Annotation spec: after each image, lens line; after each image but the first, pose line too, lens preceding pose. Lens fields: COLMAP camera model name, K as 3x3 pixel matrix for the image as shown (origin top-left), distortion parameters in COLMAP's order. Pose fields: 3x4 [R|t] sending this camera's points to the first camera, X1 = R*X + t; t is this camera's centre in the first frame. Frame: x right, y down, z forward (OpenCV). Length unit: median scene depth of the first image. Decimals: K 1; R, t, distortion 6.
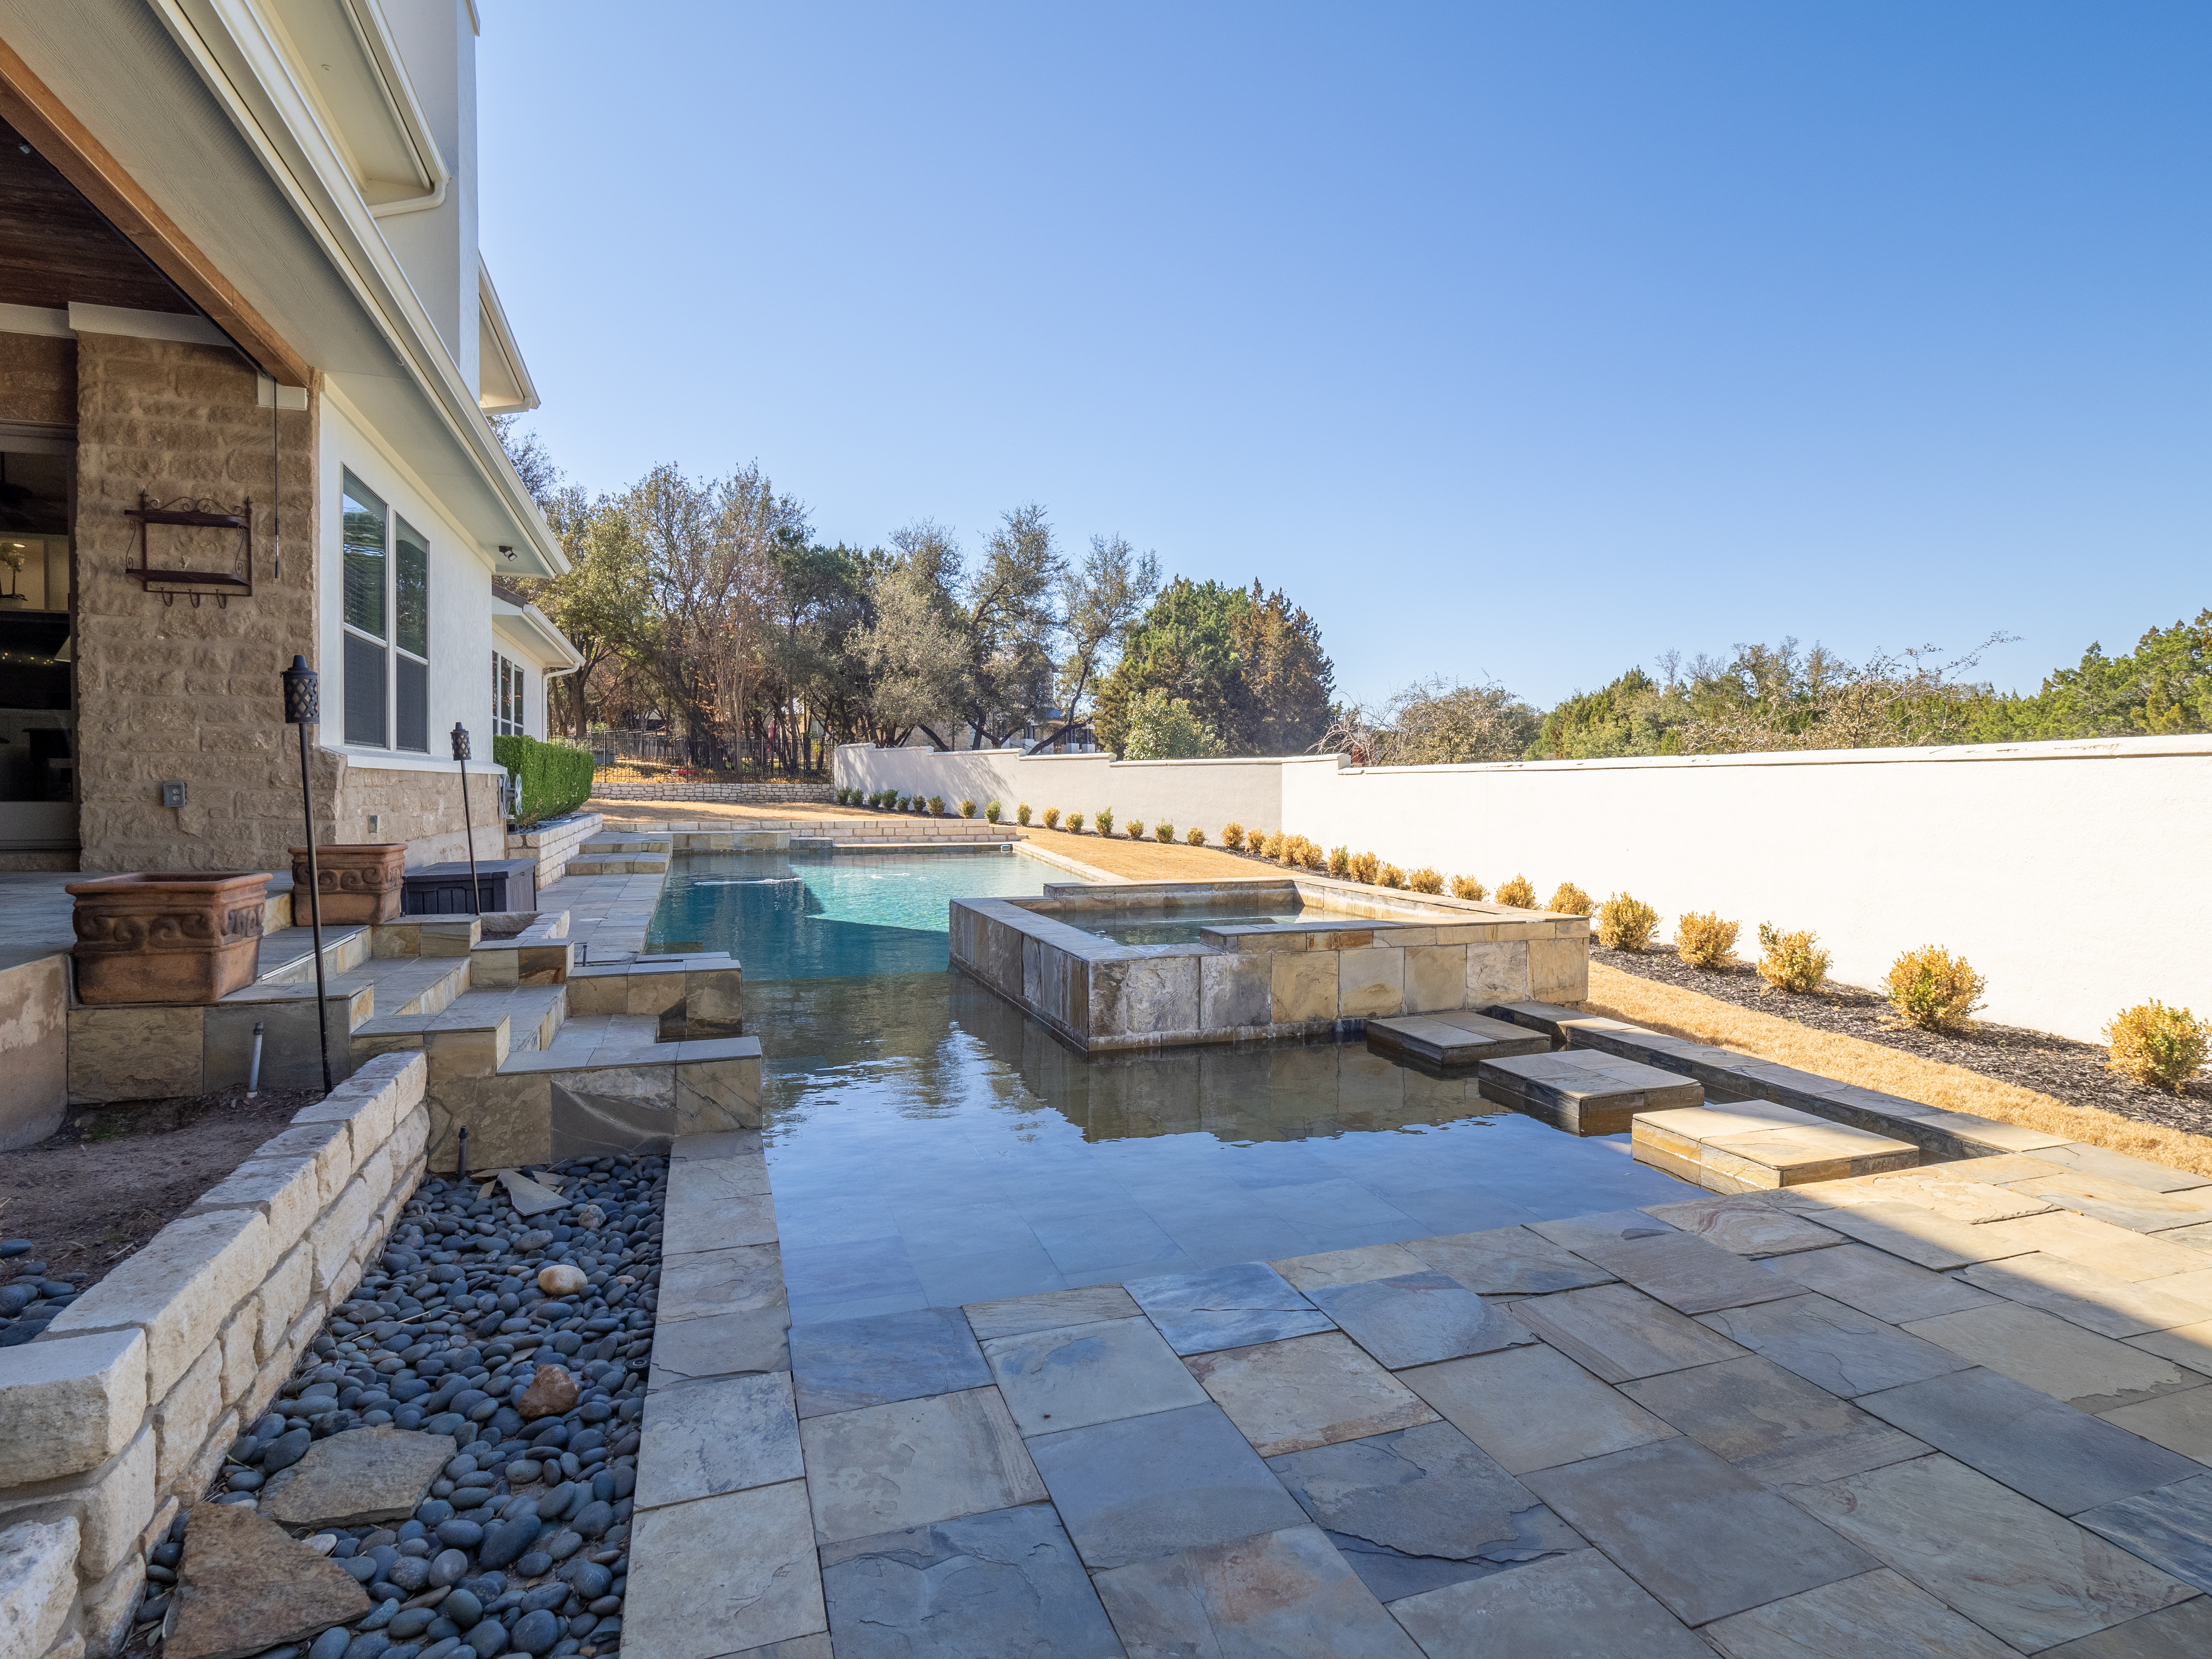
lens RADIAL K [[1156.3, 0, 1111.8], [0, 1156.3, 811.1], [0, 0, 1]] dist [0.012425, 0.001921]
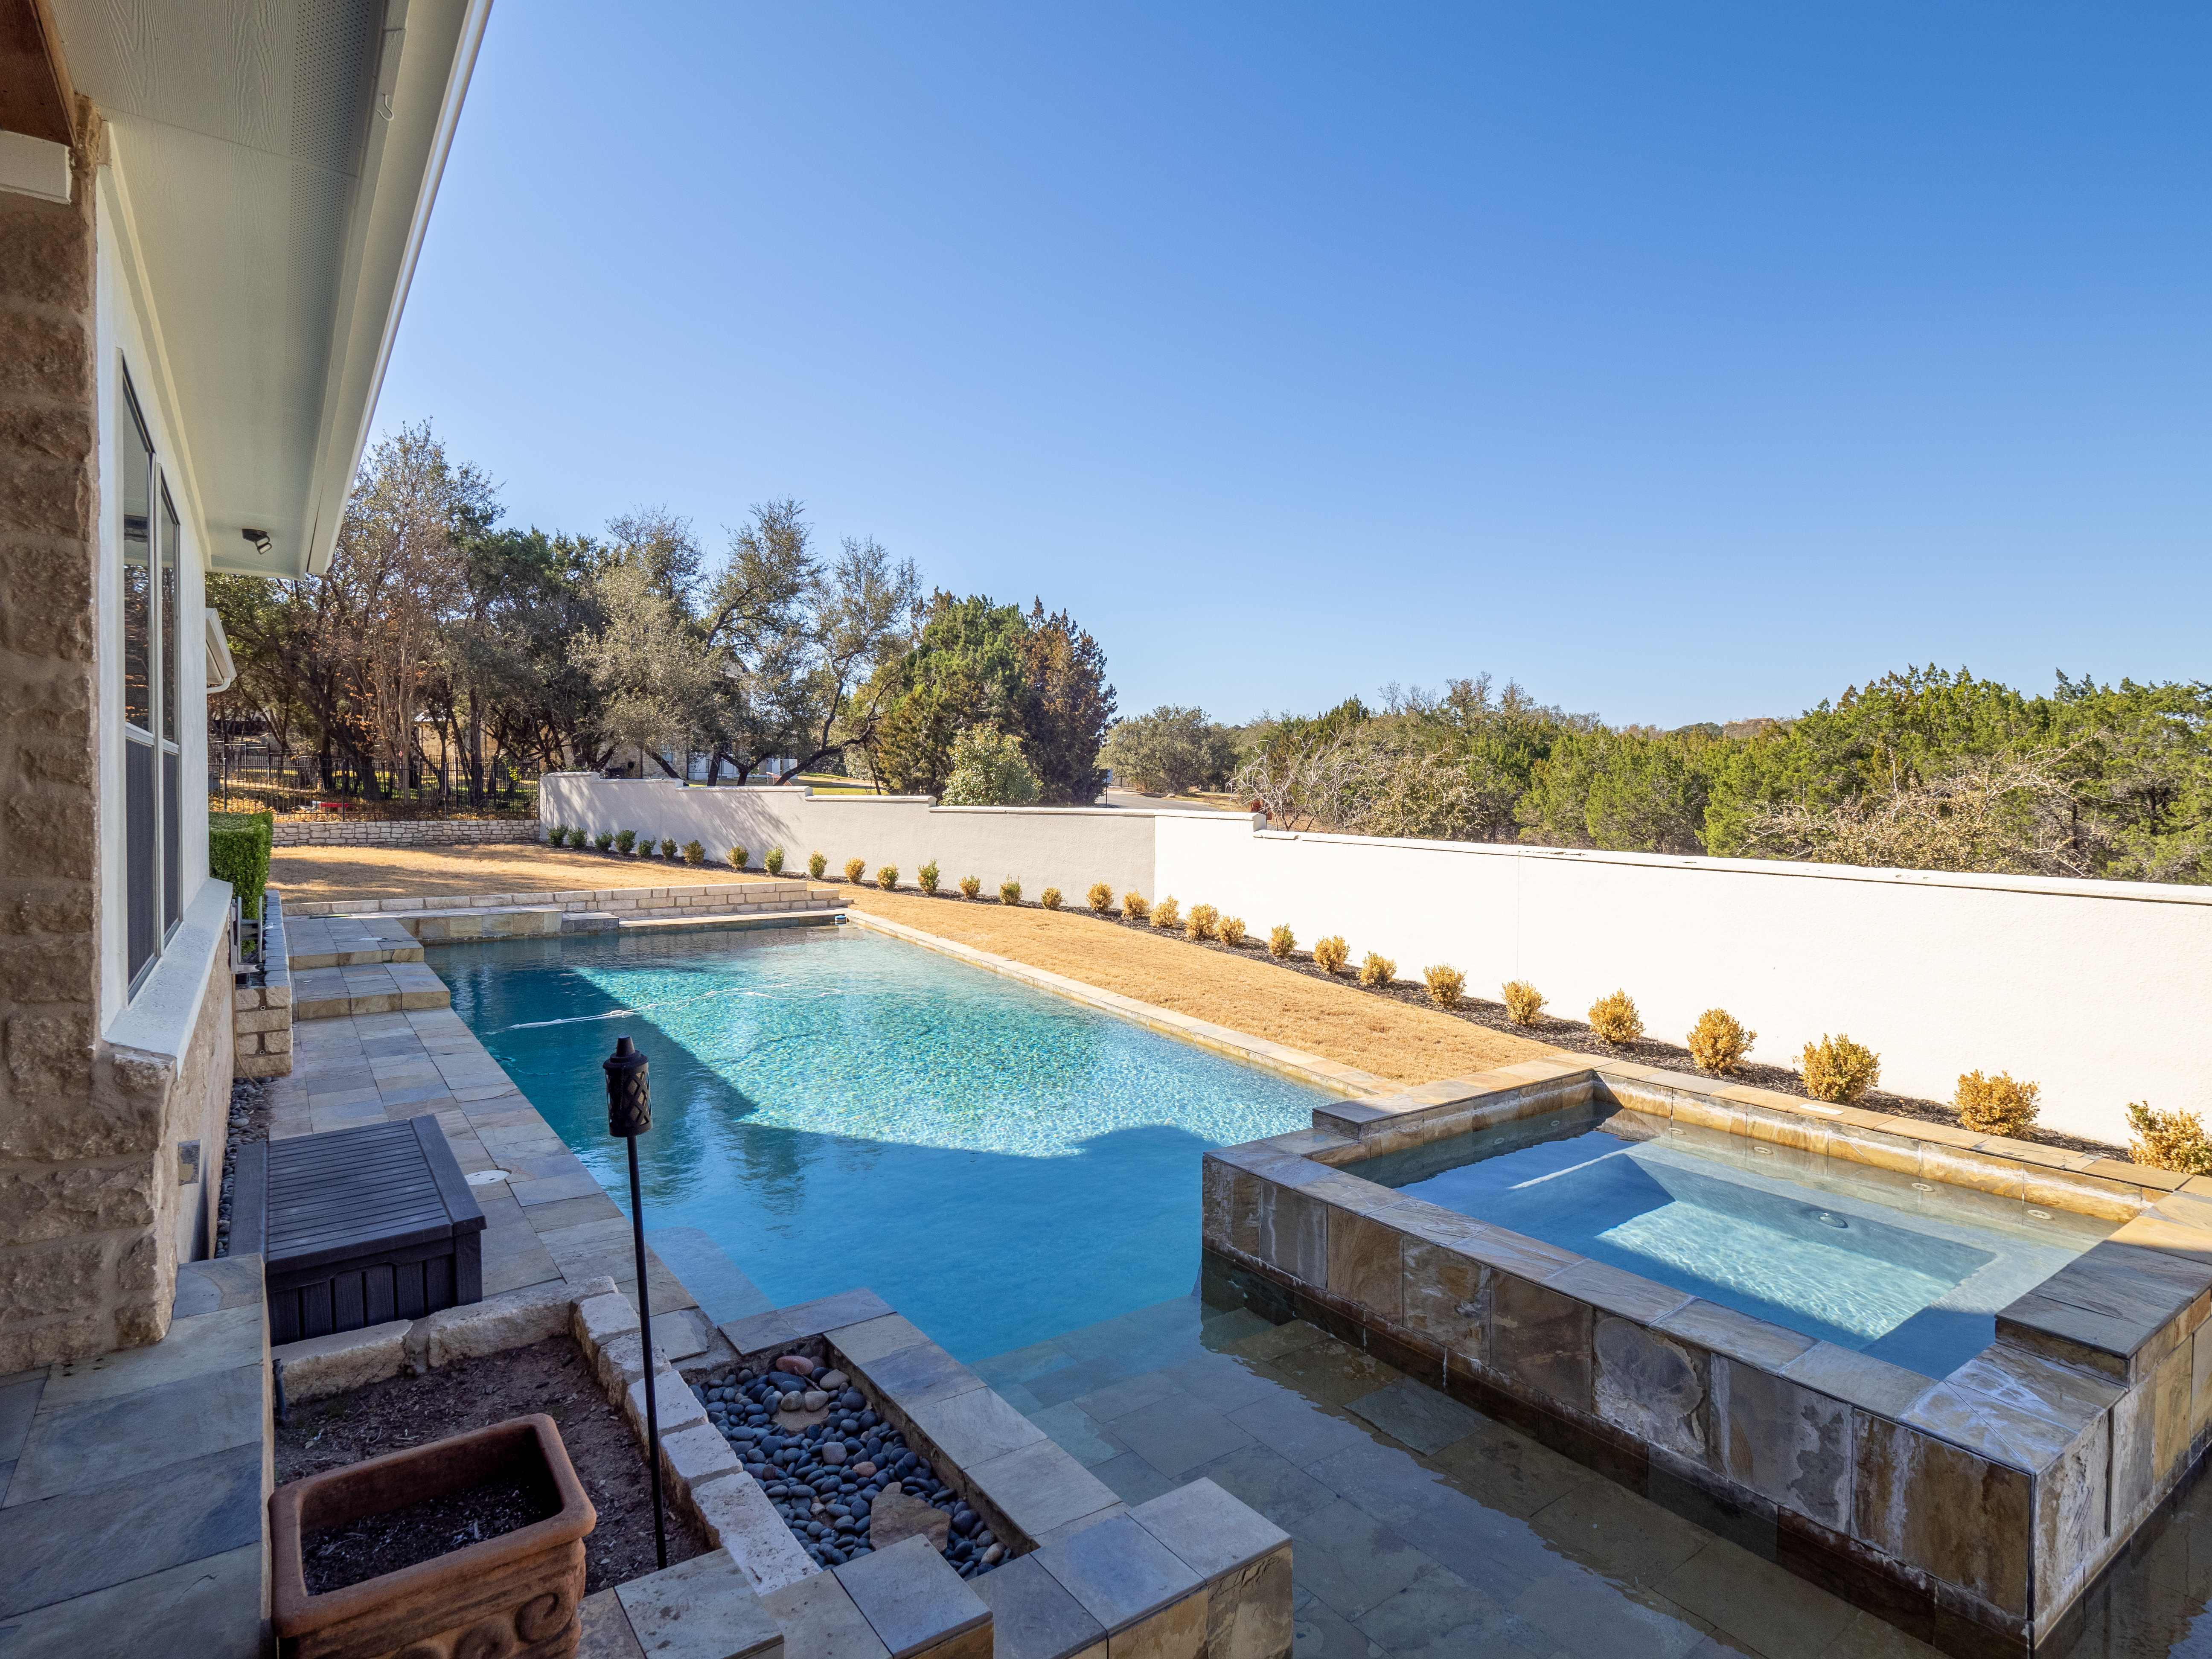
lens RADIAL K [[1156.3, 0, 1100.1], [0, 1156.3, 825.9], [0, 0, 1]] dist [0.012425, 0.001921]
pose [[0.961436, -0.004768, 0.274989, -0.089011], [0.002850, 0.999969, 0.007375, -0.025951], [-0.275015, -0.006307, 0.961419, 0.099649]]
